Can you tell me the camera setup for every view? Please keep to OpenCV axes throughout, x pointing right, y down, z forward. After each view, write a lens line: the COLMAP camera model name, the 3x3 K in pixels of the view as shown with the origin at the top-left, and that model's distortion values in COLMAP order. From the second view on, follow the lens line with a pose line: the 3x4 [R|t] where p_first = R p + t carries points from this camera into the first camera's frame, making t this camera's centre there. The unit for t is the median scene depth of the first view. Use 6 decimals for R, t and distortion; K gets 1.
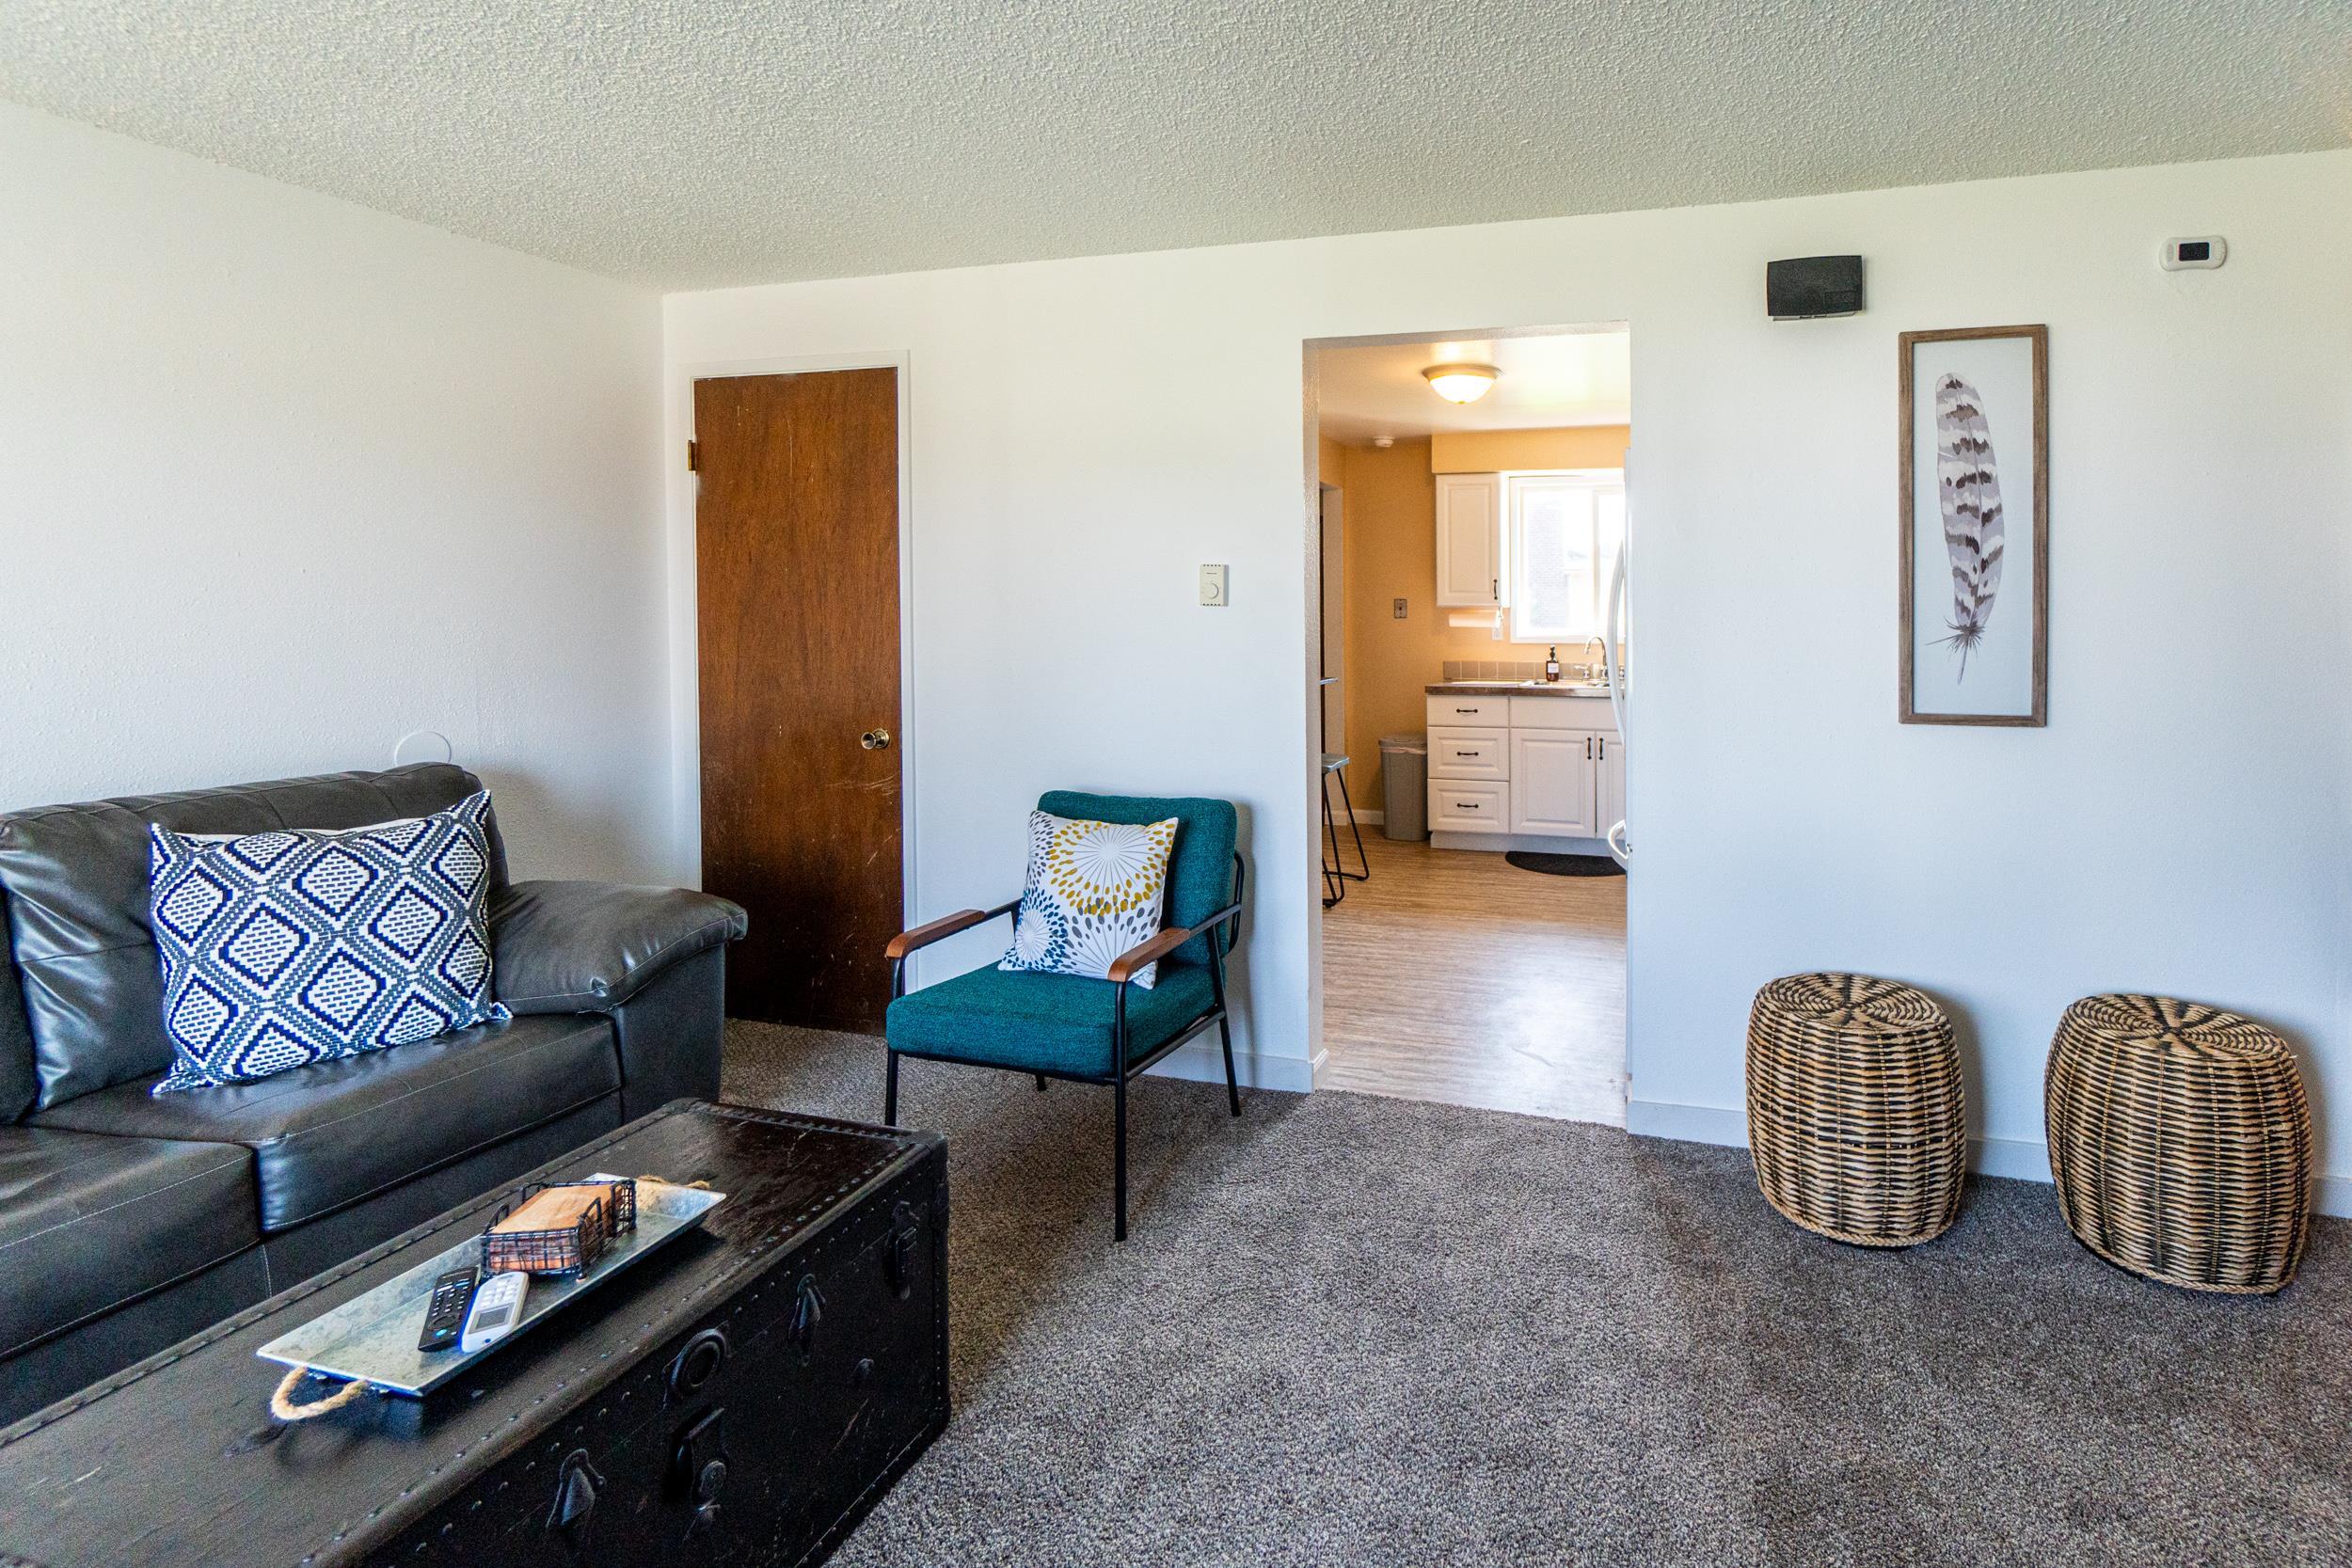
lens RADIAL K [[1062.4, 0, 1395.0], [0, 1062.4, 638.1], [0, 0, 1]] dist [-0.000552, -0.000561]
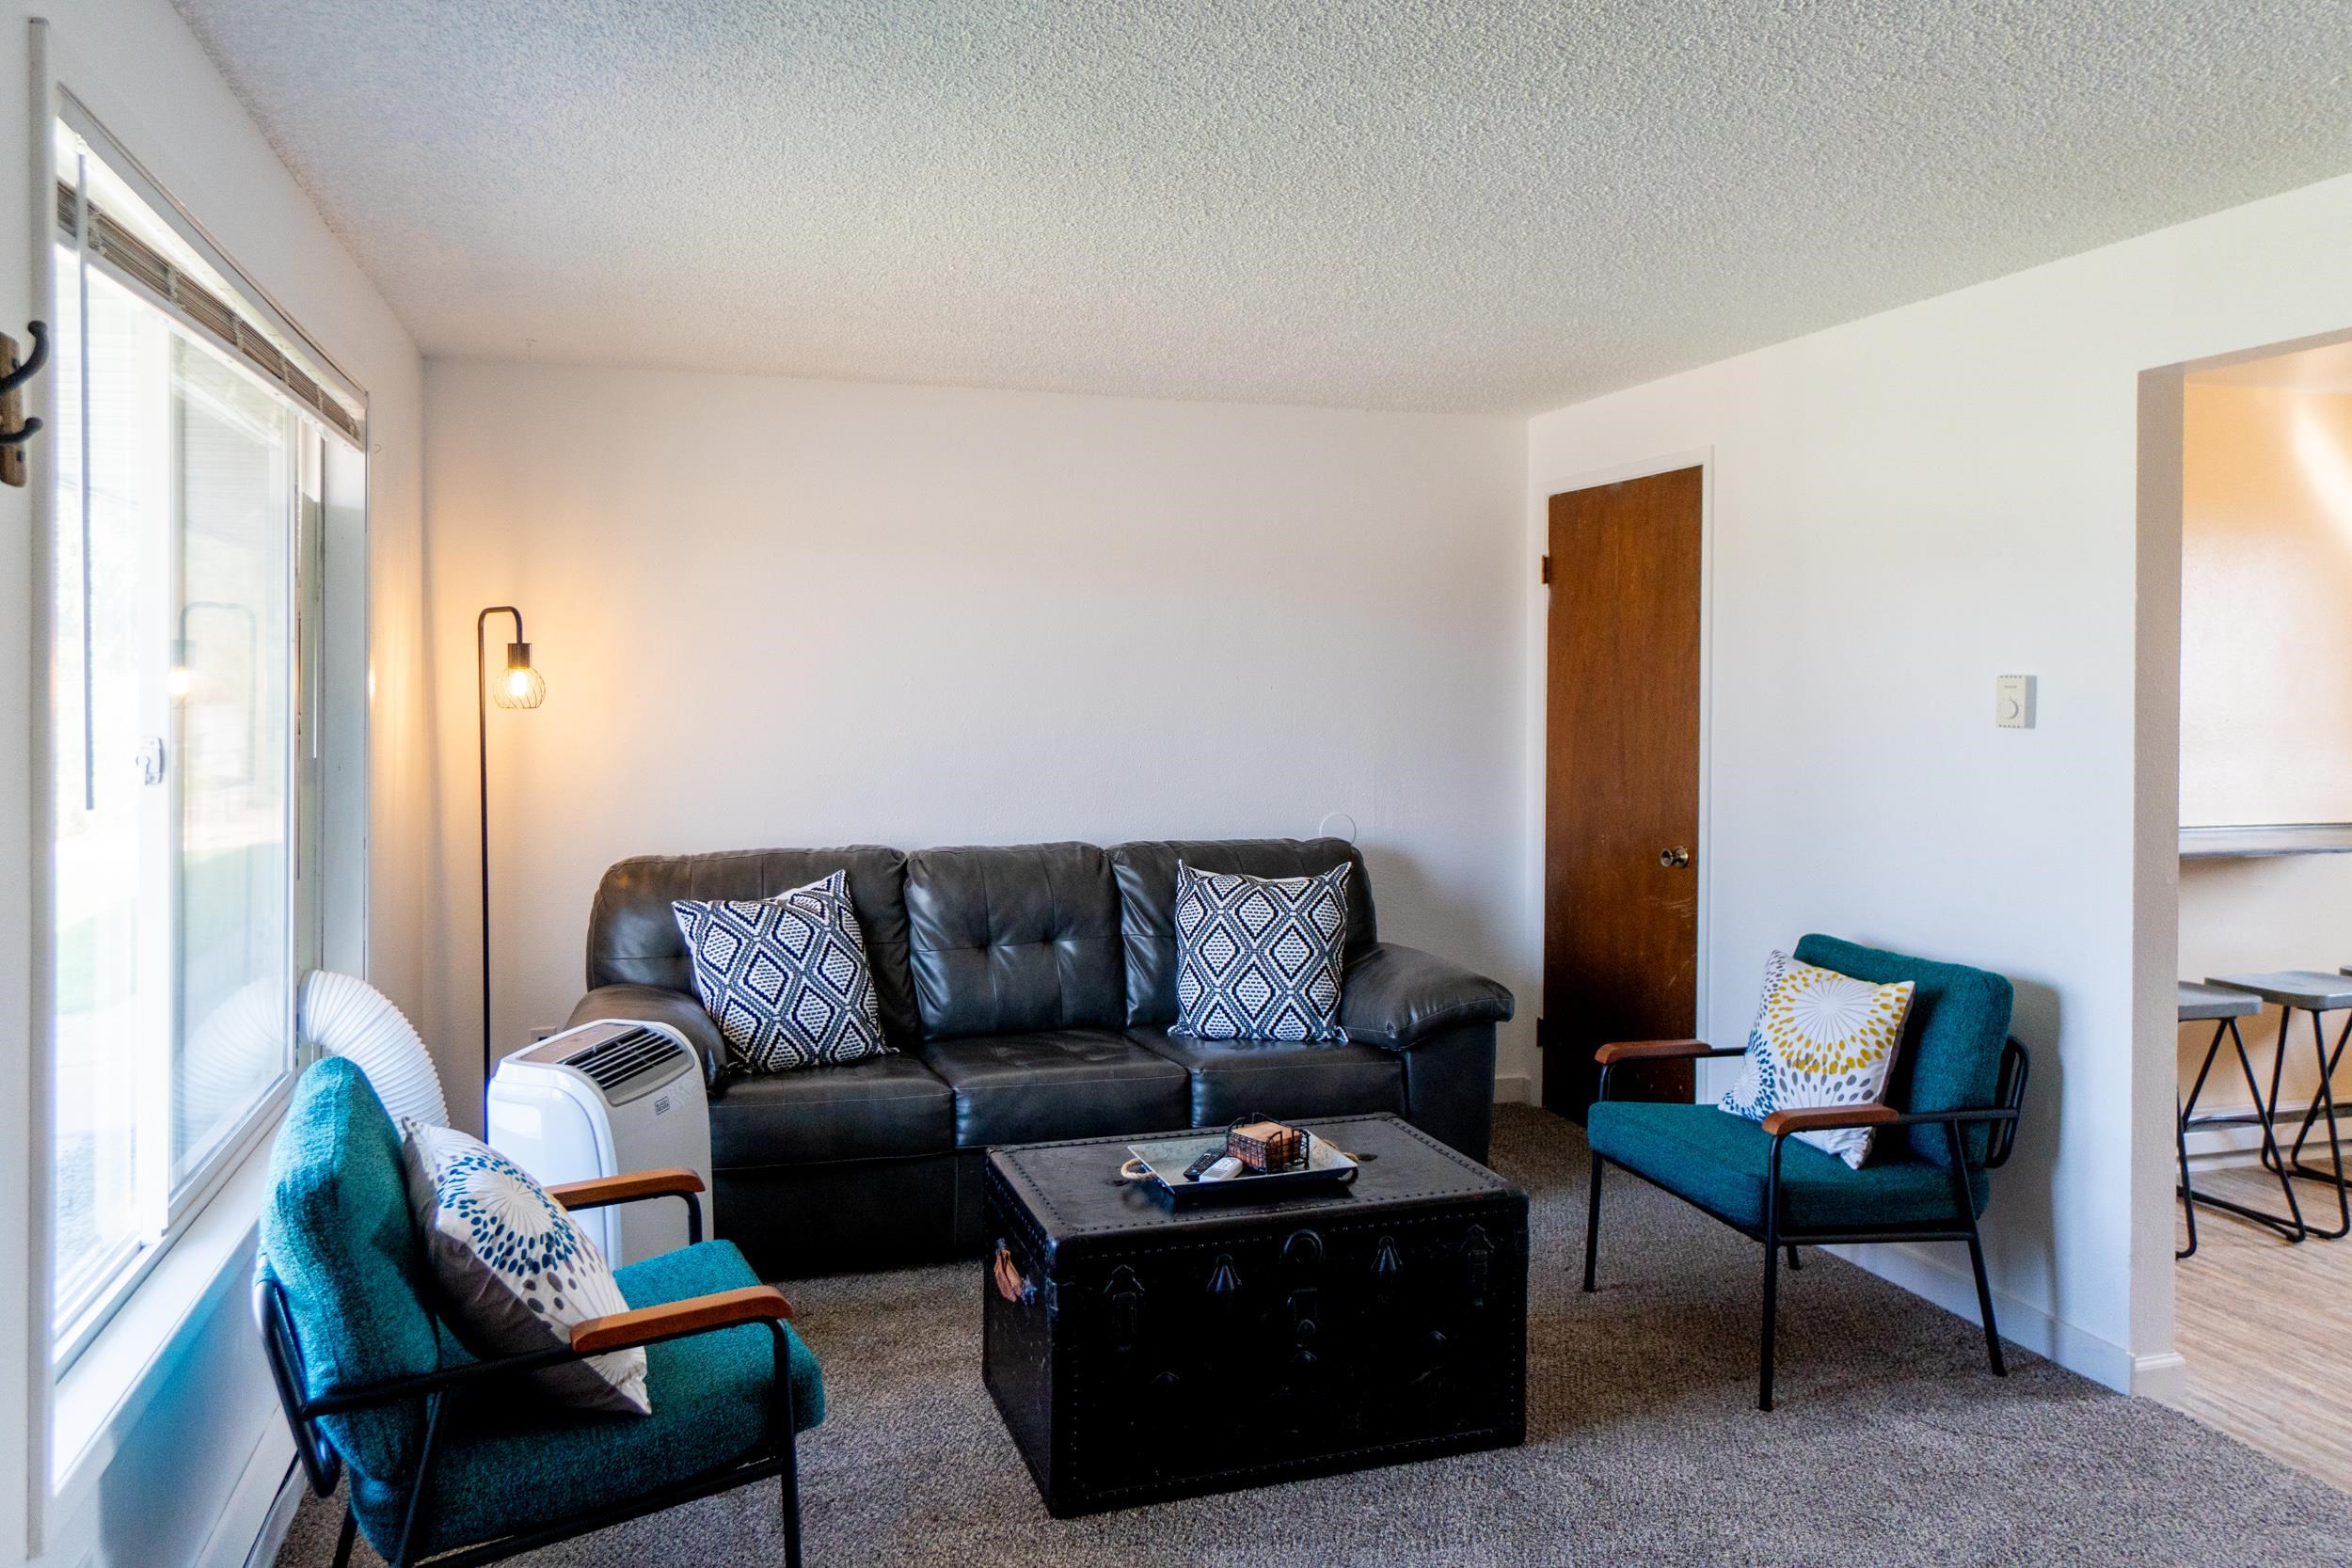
lens RADIAL K [[1476.1, 0, 1099.7], [0, 1476.1, 697.7], [0, 0, 1]] dist [-0.003220, -0.003588]
pose [[0.514893, 0.006249, -0.857232, 0.465284], [-0.025005, 0.999657, -0.007732, -0.030275], [0.856890, 0.025416, 0.514873, -0.156780]]
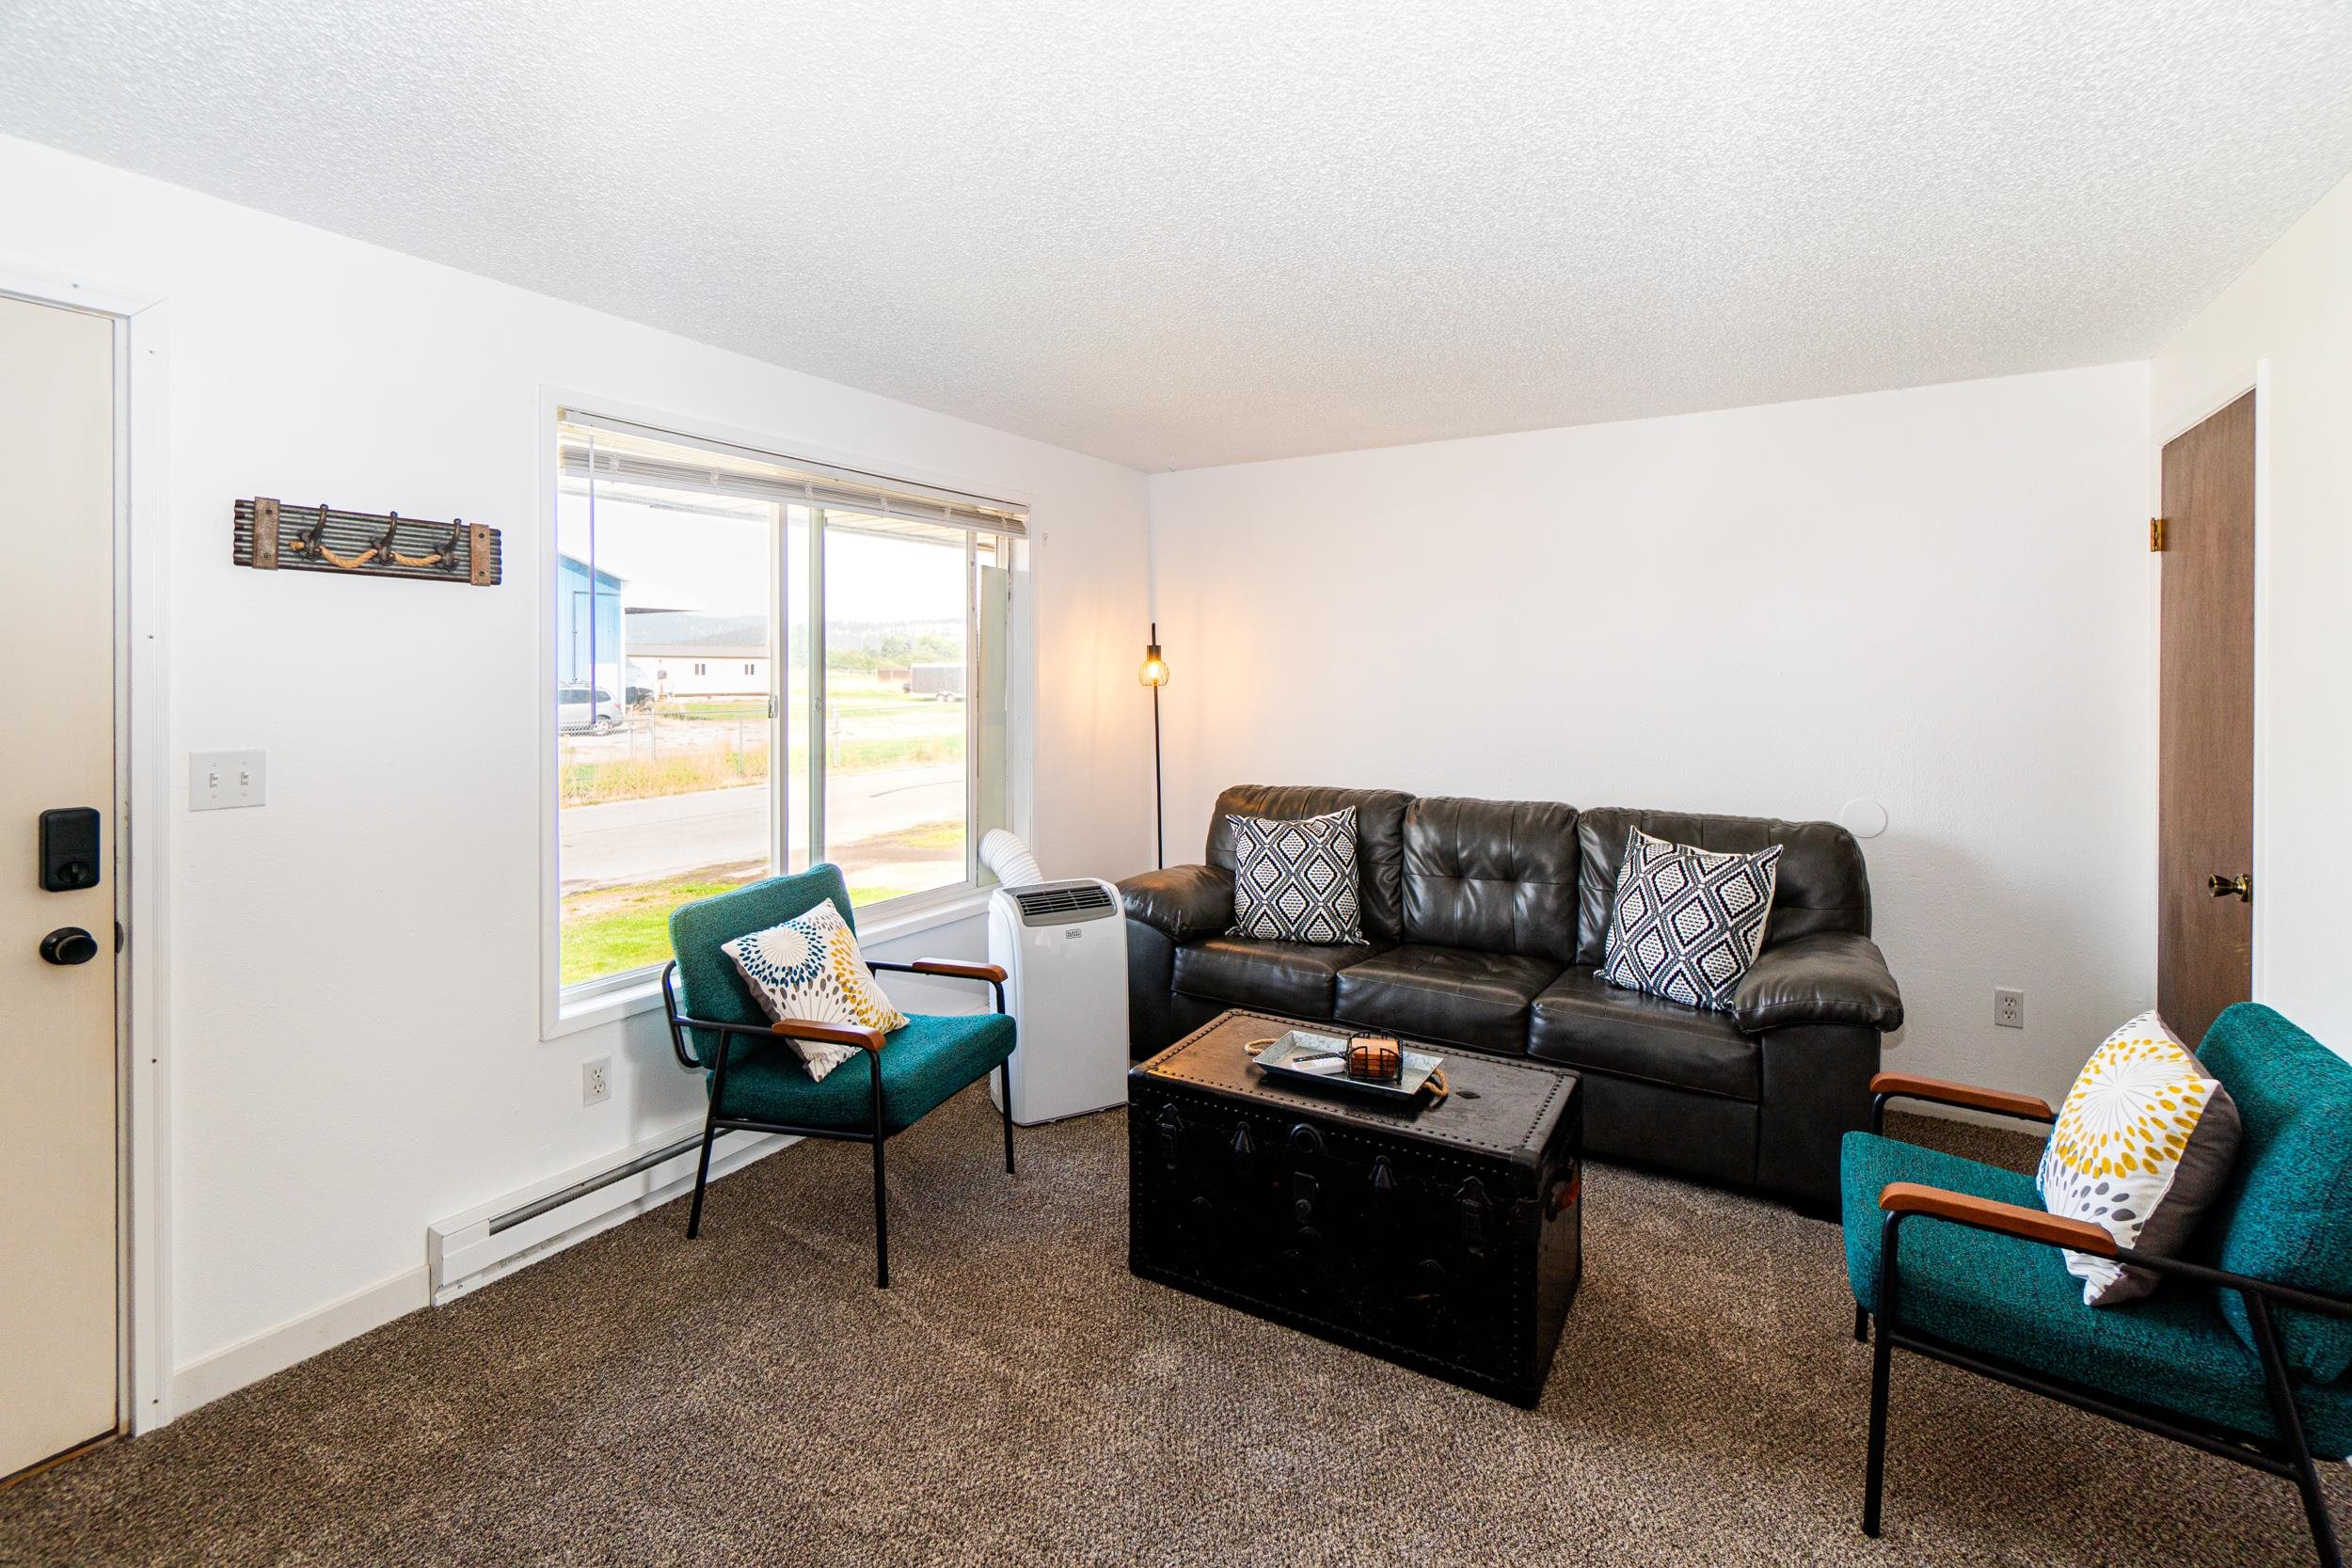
lens RADIAL K [[1062.4, 0, 1184.7], [0, 1062.4, 670.0], [0, 0, 1]] dist [-0.000552, -0.000561]
pose [[-0.274402, -0.003625, -0.961608, 0.538002], [-0.027809, 0.999605, 0.004168, -0.049973], [0.961213, 0.027885, -0.274394, 0.604564]]
